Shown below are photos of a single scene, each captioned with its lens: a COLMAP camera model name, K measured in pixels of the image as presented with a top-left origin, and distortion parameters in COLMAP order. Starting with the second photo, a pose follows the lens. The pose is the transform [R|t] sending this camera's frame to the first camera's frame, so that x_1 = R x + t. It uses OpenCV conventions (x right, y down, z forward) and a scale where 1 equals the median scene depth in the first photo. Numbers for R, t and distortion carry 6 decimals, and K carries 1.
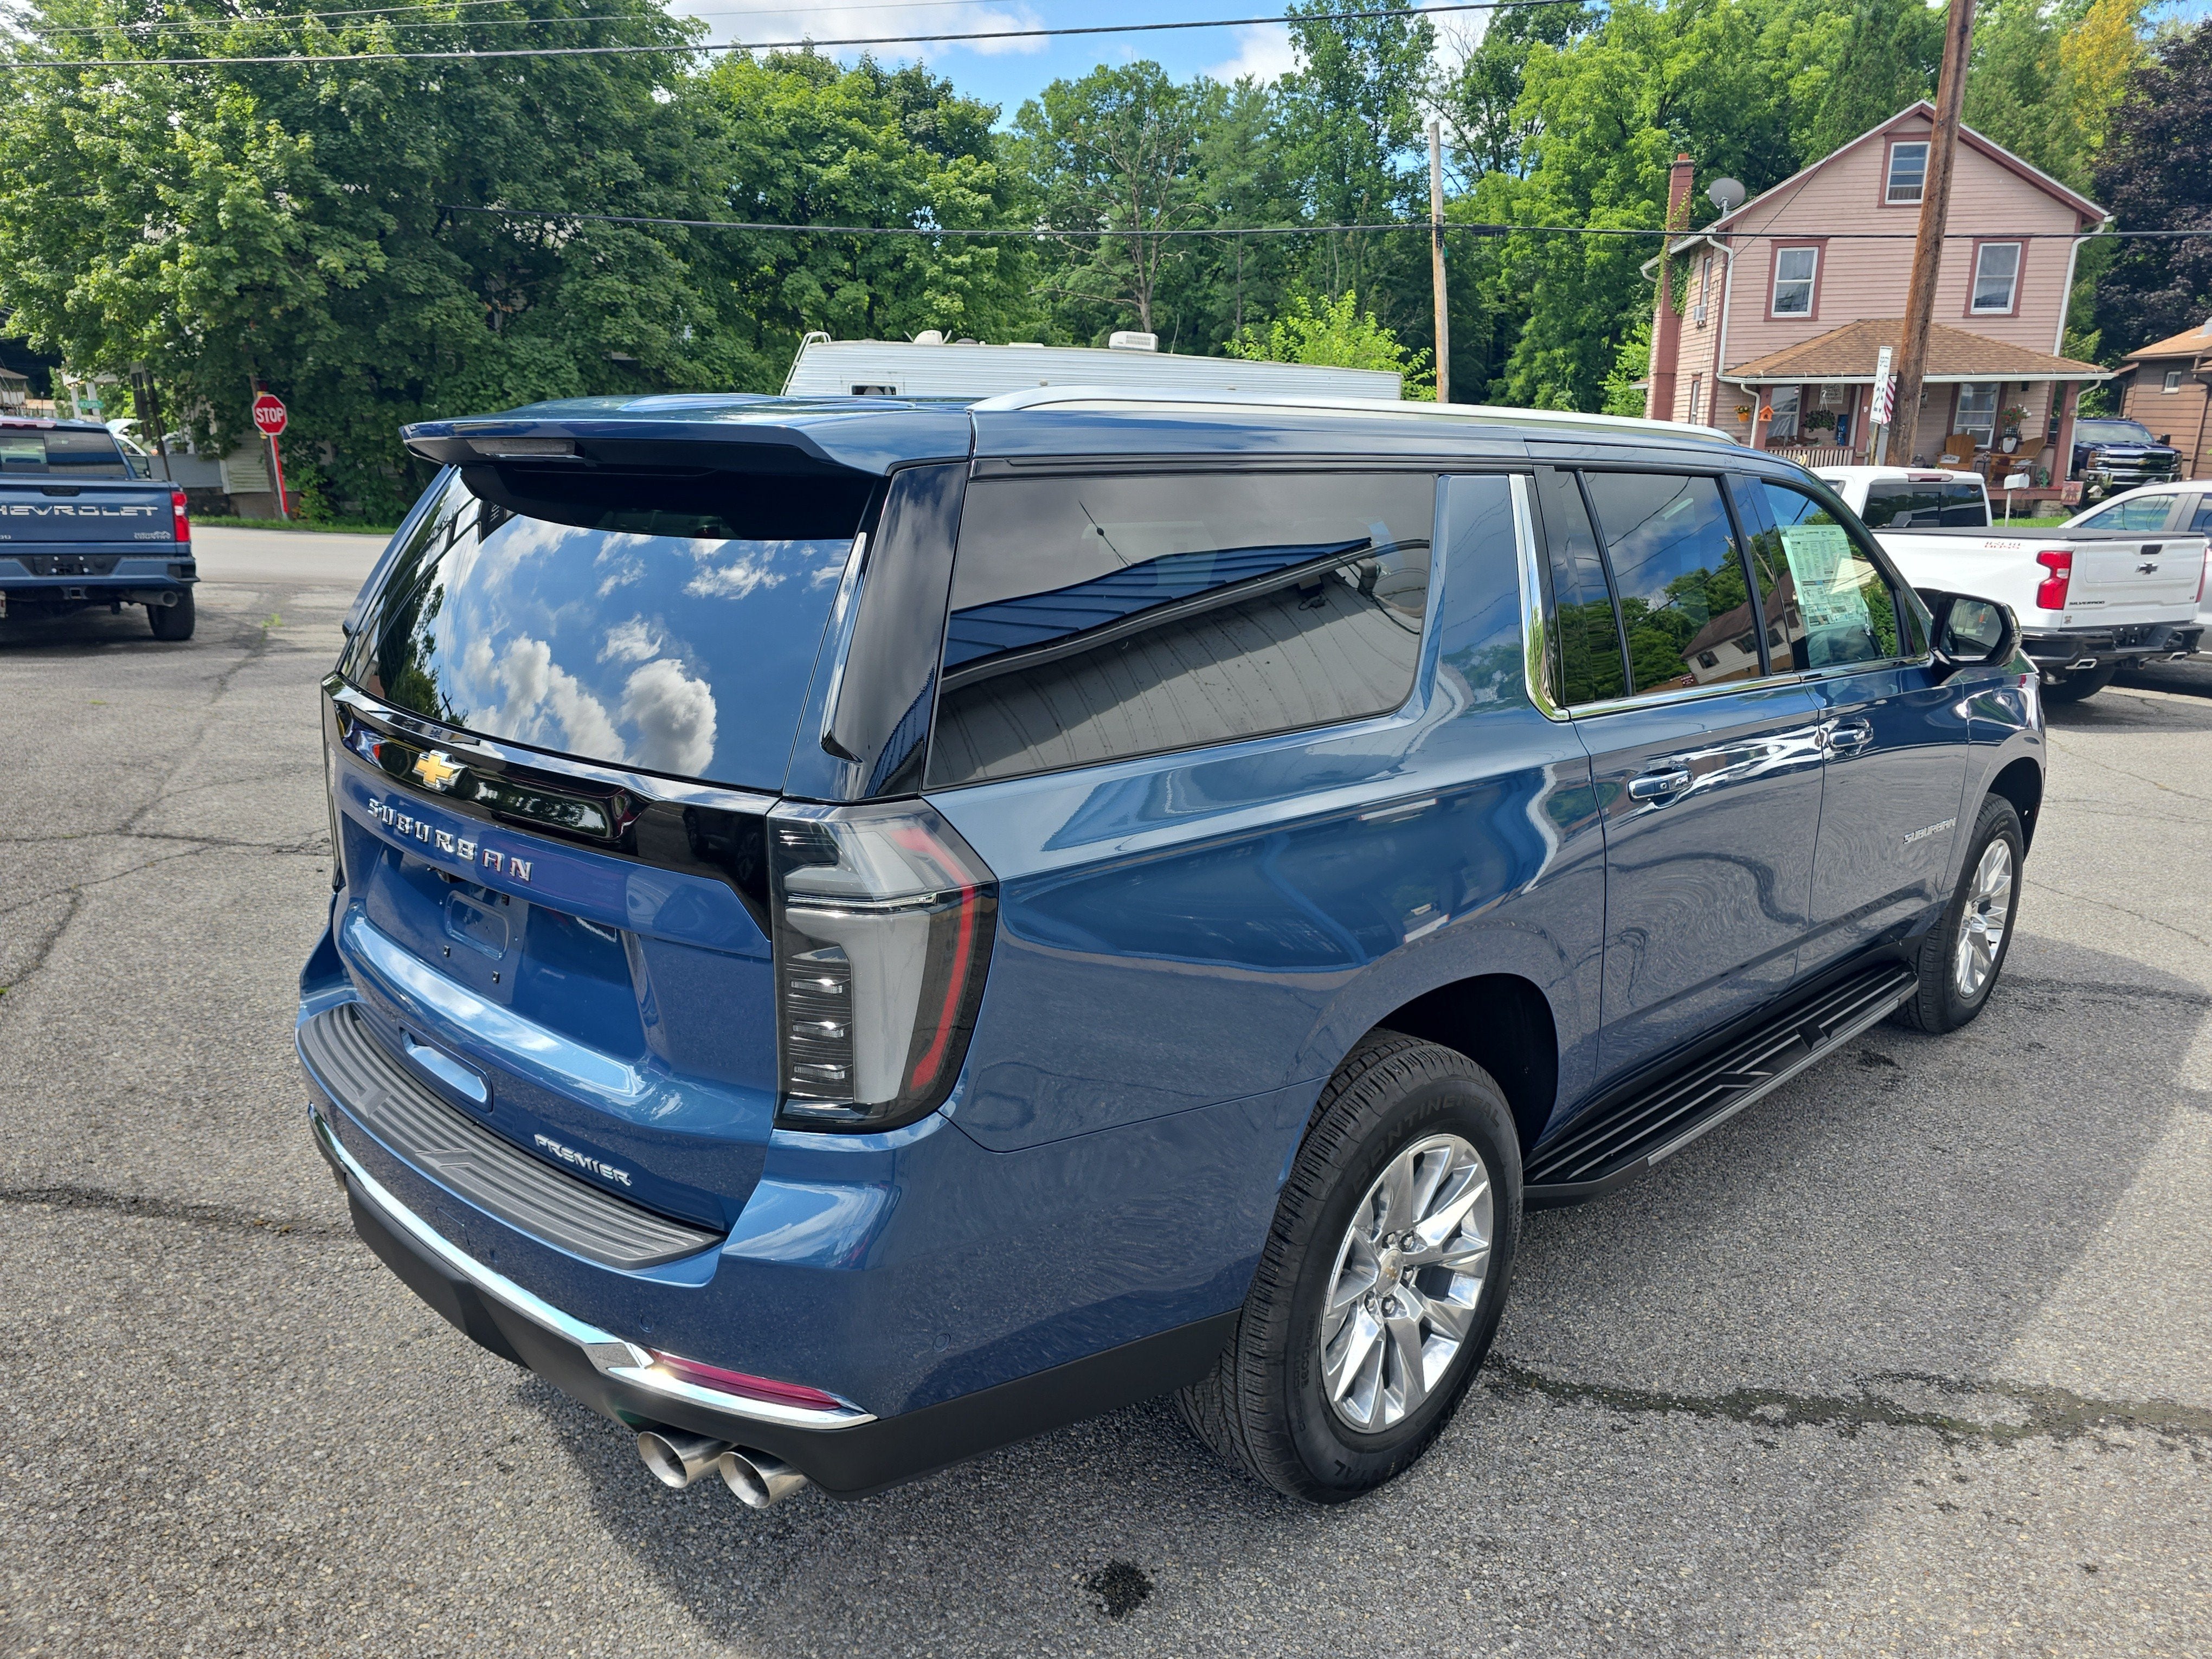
lens RADIAL K [[1523.5, 0, 1135.3], [0, 1523.5, 827.3], [0, 0, 1]] dist [0.030150, -0.021016]
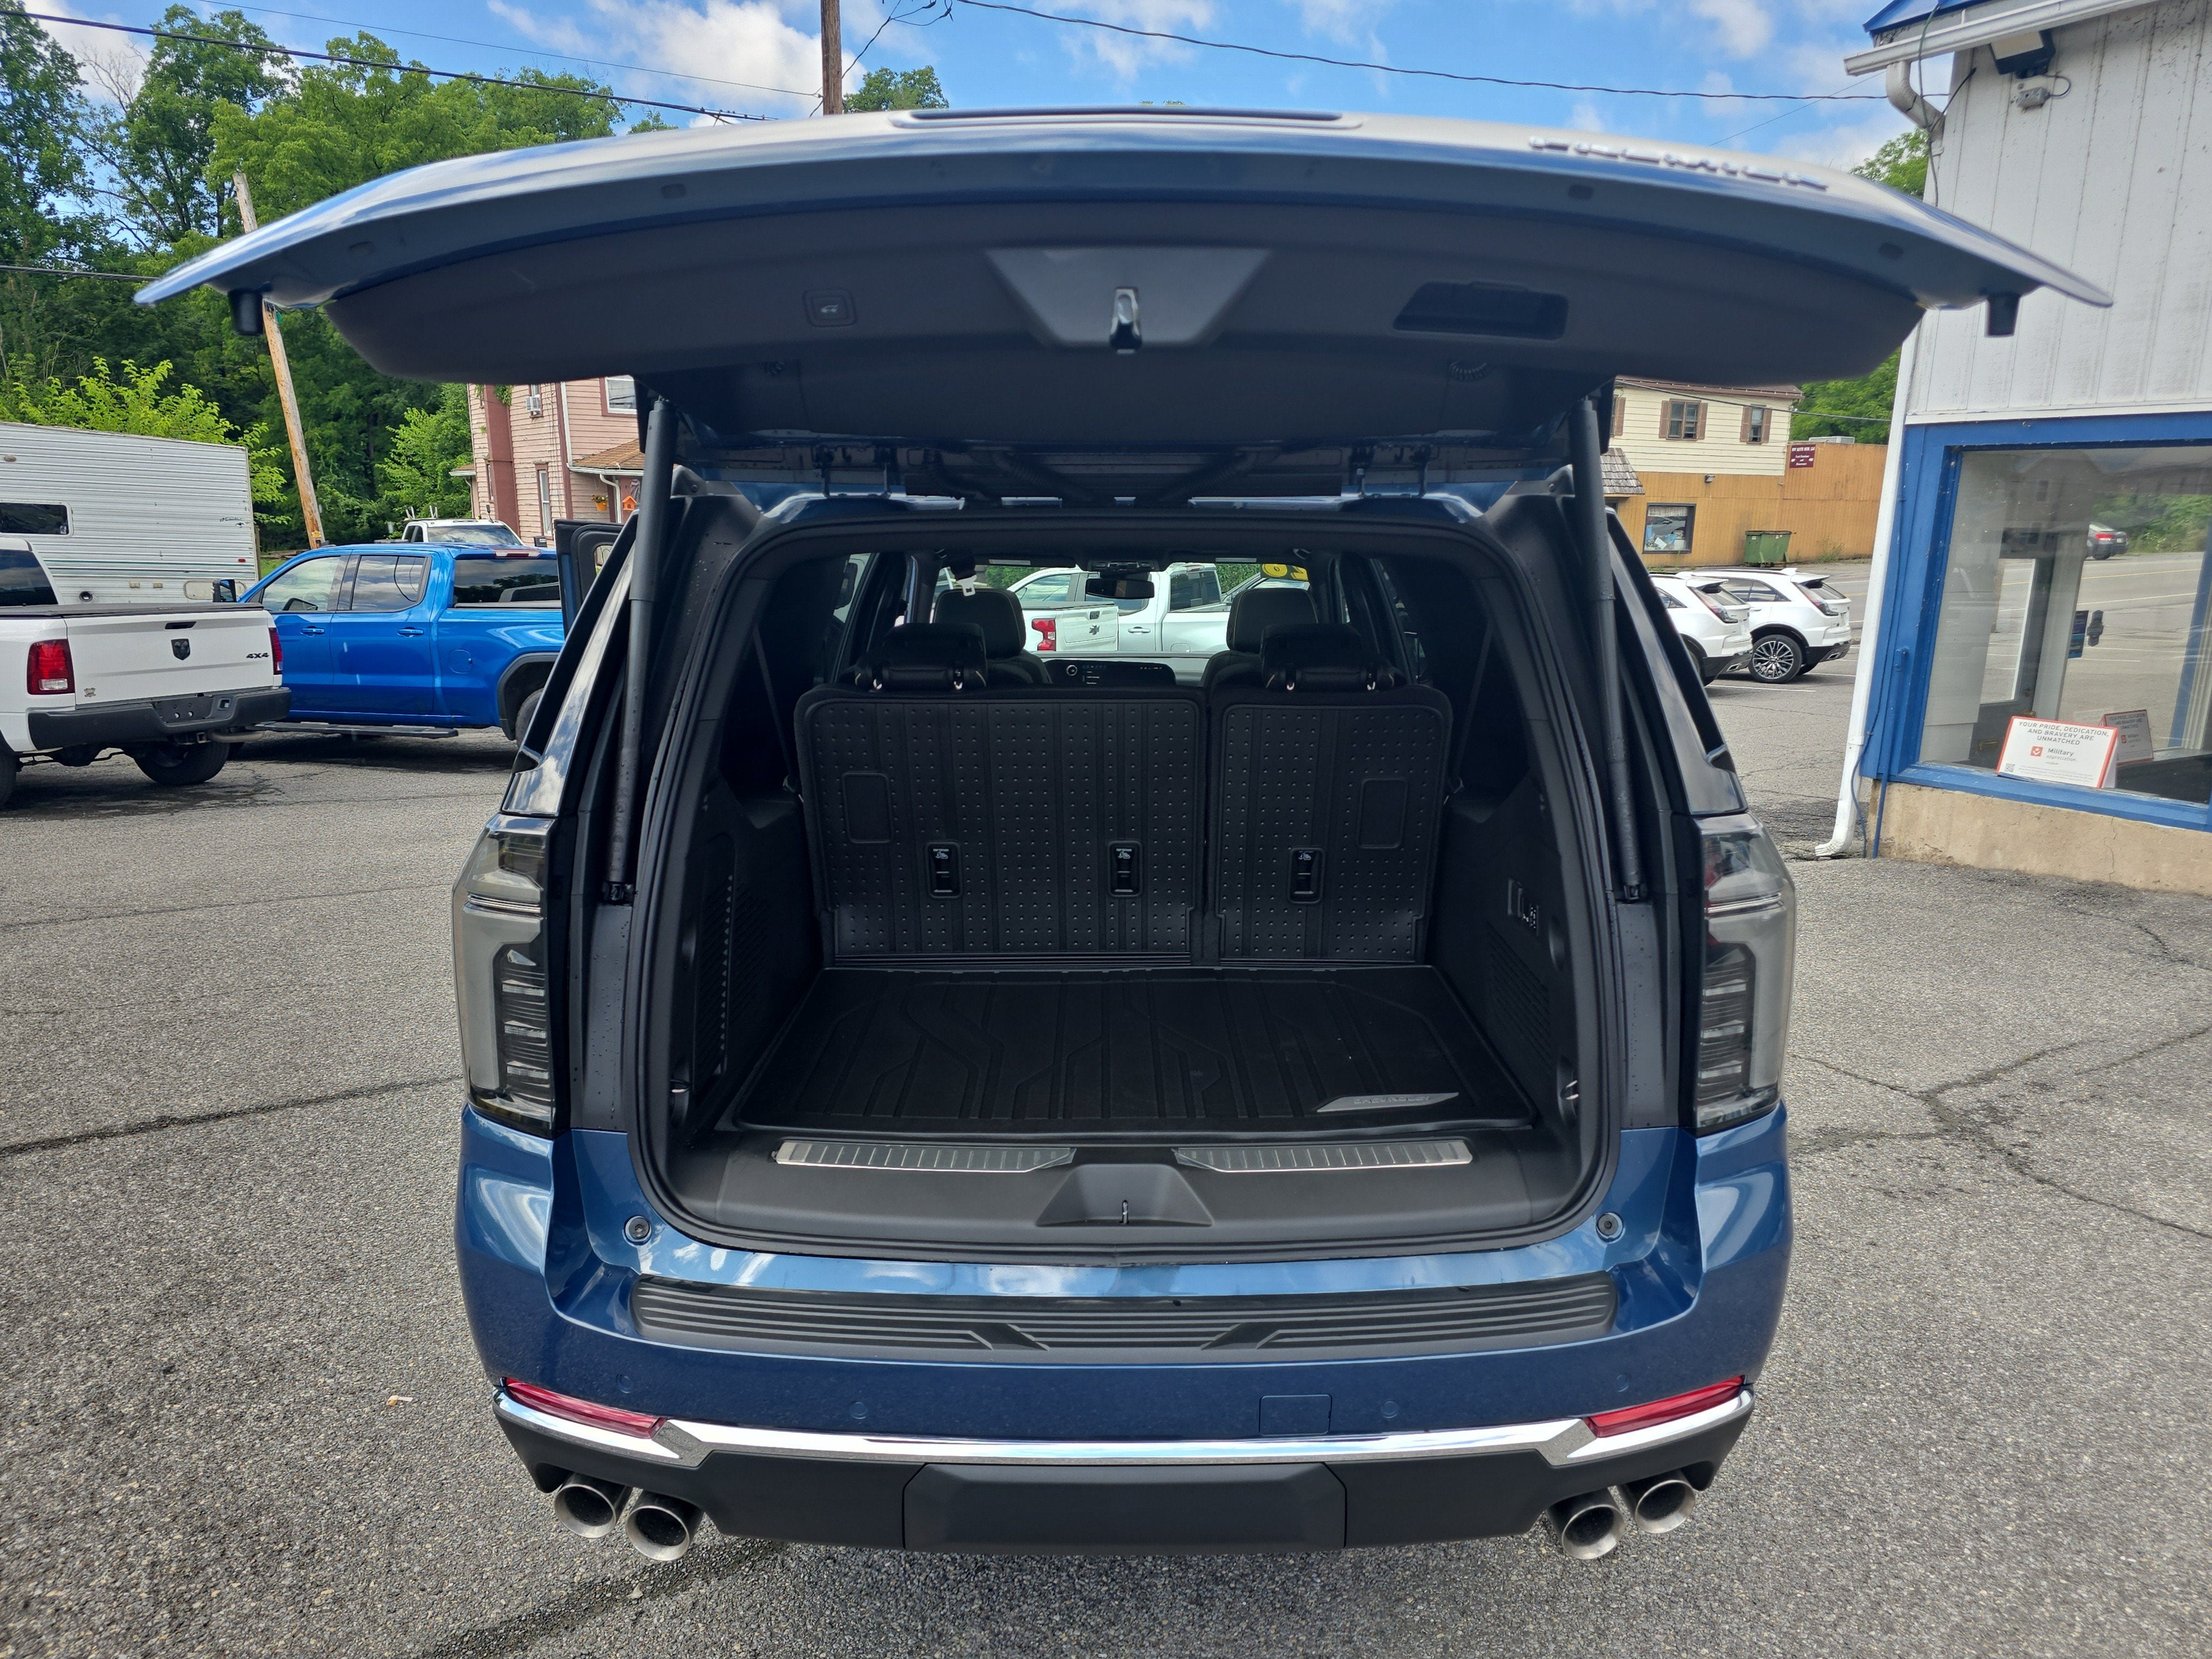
lens RADIAL K [[1518.8, 0, 1117.2], [0, 1518.8, 836.3], [0, 0, 1]] dist [0.033059, -0.025039]
pose [[0.715106, -0.136515, 0.685556, -0.490577], [0.170854, 0.985133, 0.017951, -0.040304], [-0.677814, 0.104293, 0.727799, 0.202487]]
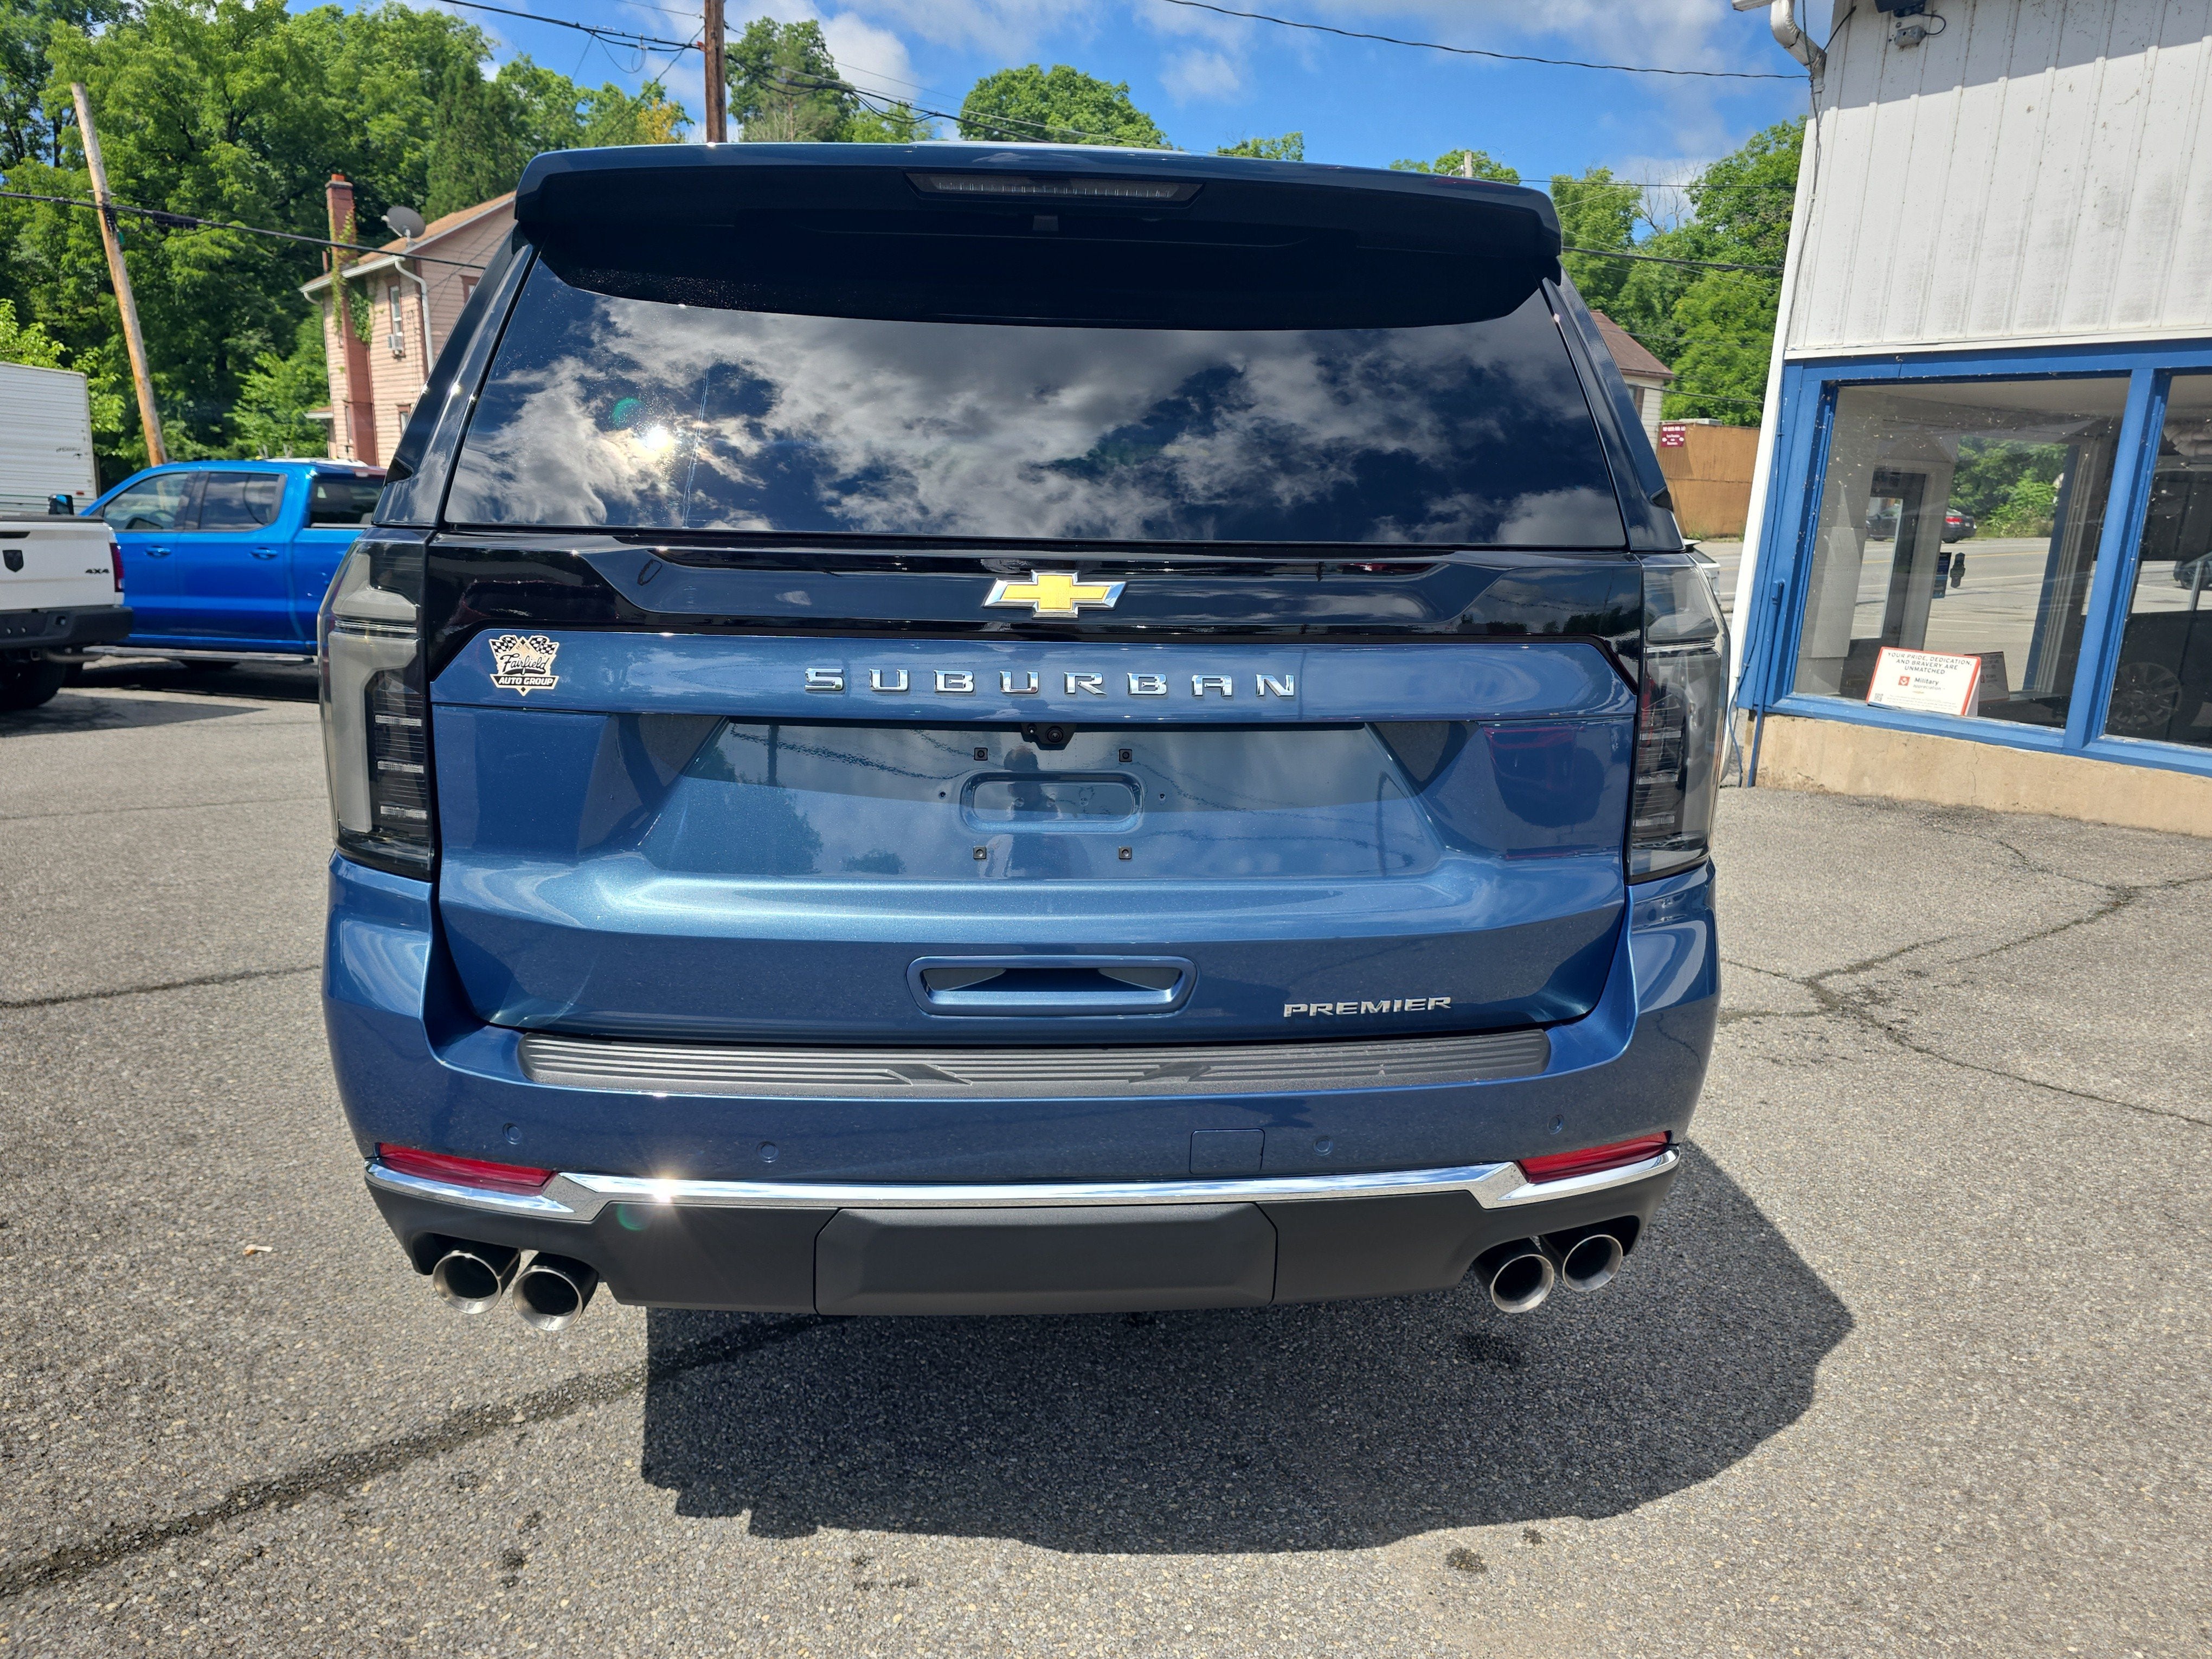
lens RADIAL K [[1521.1, 0, 1106.0], [0, 1521.1, 829.5], [0, 0, 1]] dist [0.033550, -0.029616]
pose [[0.666191, -0.139890, 0.732544, -0.495126], [0.163280, 0.985778, 0.039759, 0.023978], [-0.727688, 0.093123, 0.679558, 0.230225]]
